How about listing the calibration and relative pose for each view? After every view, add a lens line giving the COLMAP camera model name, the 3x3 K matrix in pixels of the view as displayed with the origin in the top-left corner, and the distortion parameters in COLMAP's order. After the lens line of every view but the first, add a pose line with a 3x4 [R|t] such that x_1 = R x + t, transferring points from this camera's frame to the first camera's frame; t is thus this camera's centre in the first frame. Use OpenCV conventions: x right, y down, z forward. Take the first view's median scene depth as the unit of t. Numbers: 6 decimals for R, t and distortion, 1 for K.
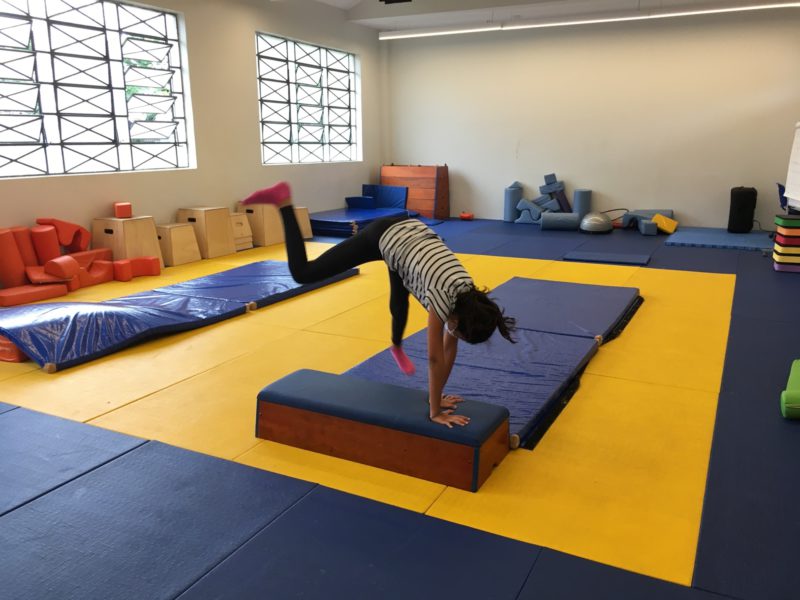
lens RADIAL K [[683.8, 0, 400.0], [0, 683.8, 300.0], [0, 0, 1]] dist [0.082714, -0.082177]
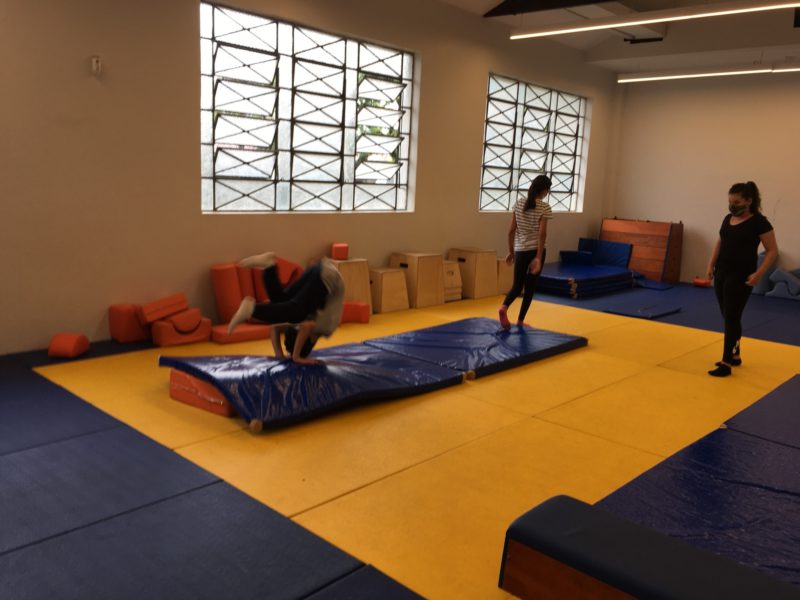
lens RADIAL K [[683.8, 0, 400.0], [0, 683.8, 300.0], [0, 0, 1]] dist [0.082714, -0.082177]
pose [[0.961720, 0.096409, -0.256514, -0.060984], [-0.112107, 0.992572, -0.047262, -0.024011], [0.250052, 0.074210, 0.965384, 0.094987]]
